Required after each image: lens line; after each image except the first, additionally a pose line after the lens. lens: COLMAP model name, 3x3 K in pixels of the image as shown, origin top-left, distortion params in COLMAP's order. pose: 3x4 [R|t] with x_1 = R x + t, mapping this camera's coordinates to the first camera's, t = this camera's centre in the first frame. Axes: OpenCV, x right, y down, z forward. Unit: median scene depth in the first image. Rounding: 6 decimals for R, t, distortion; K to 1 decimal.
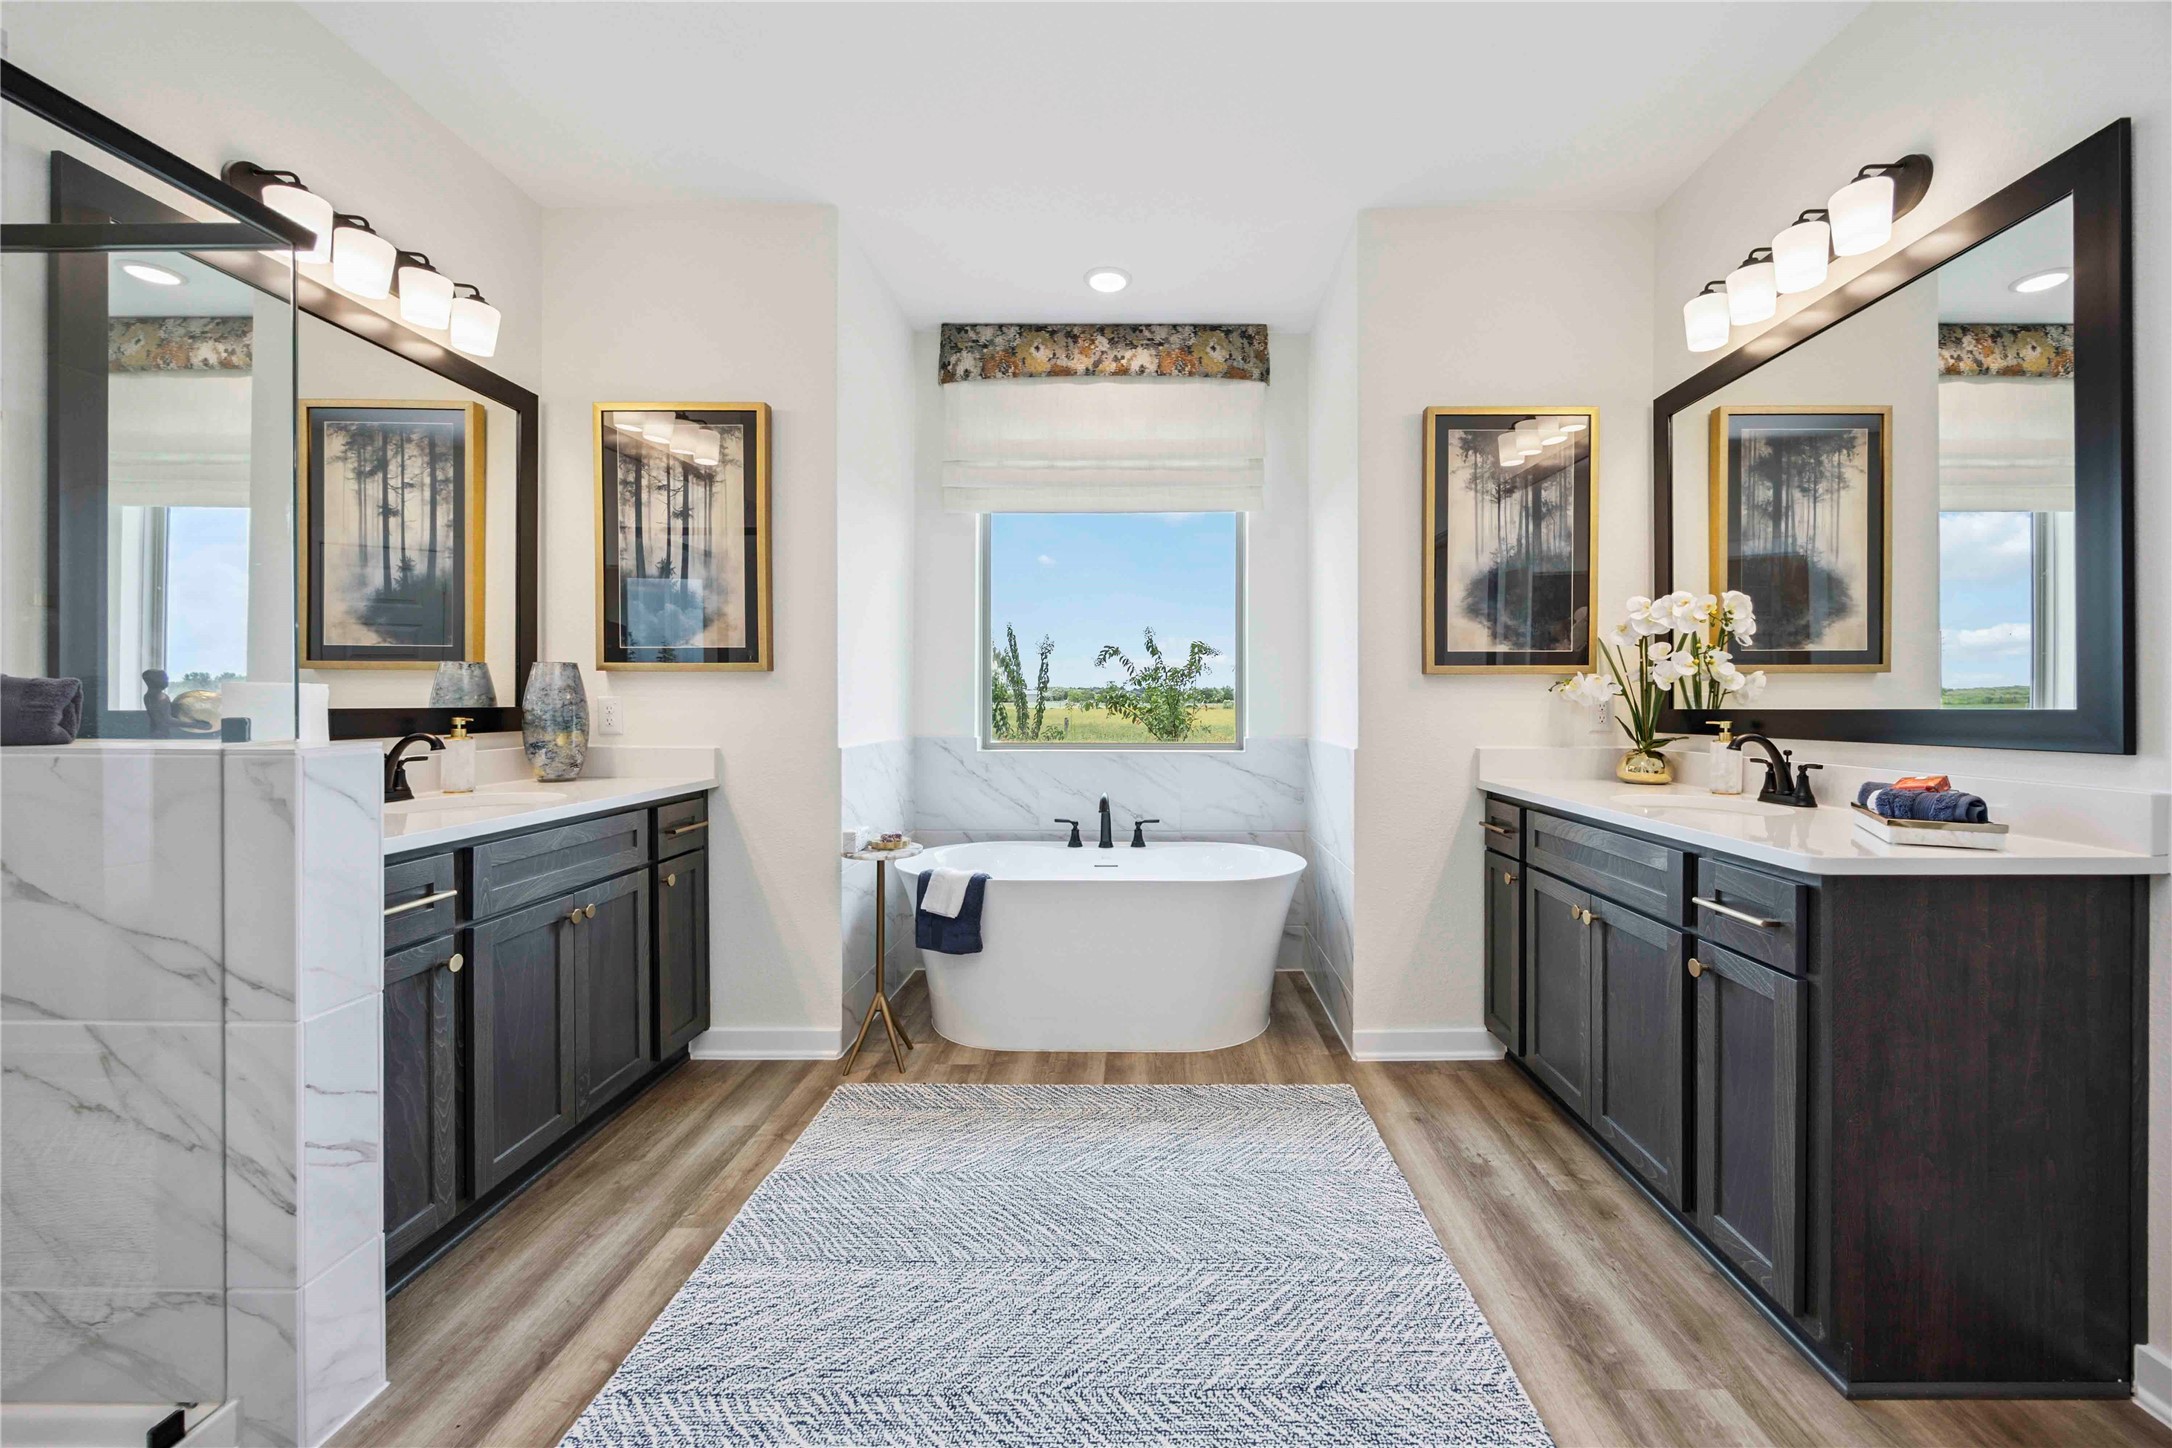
lens RADIAL K [[898.8, 0, 1090.8], [0, 898.8, 704.2], [0, 0, 1]] dist [0.000122, 0.000397]
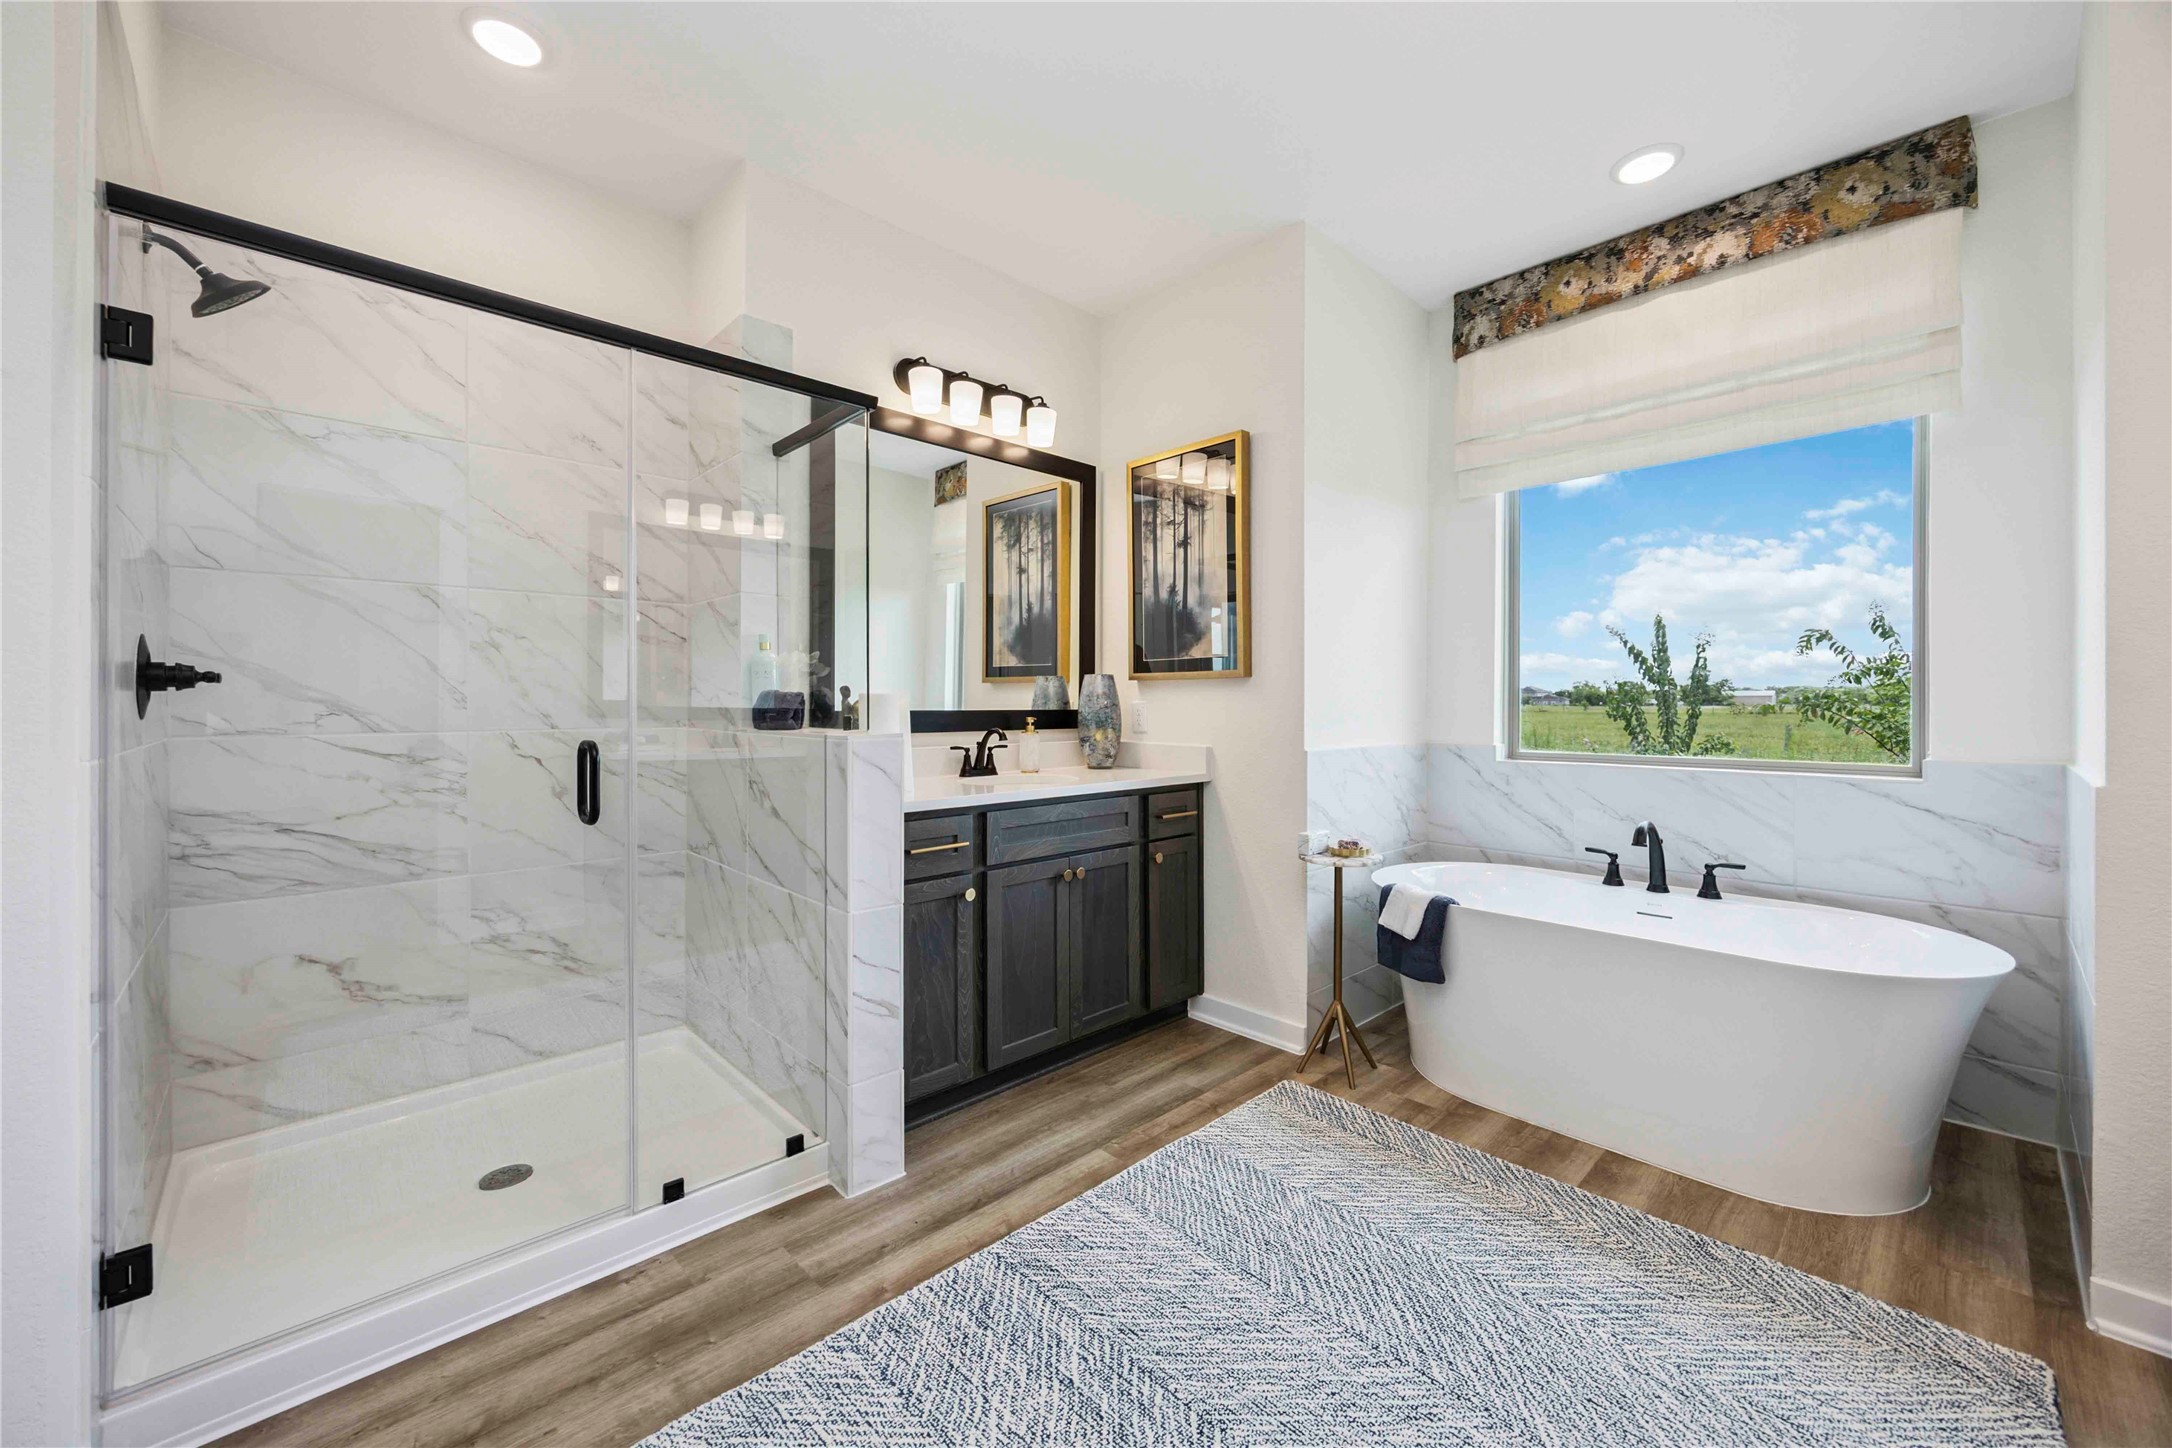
lens RADIAL K [[836.9, 0, 1078.0], [0, 836.9, 705.6], [0, 0, 1]] dist [-0.002551, 0.000223]
pose [[0.686180, -0.000189, -0.727432, 0.236513], [-0.001006, 0.999999, -0.001209, -0.000925], [0.727431, 0.001562, 0.686179, 0.163014]]
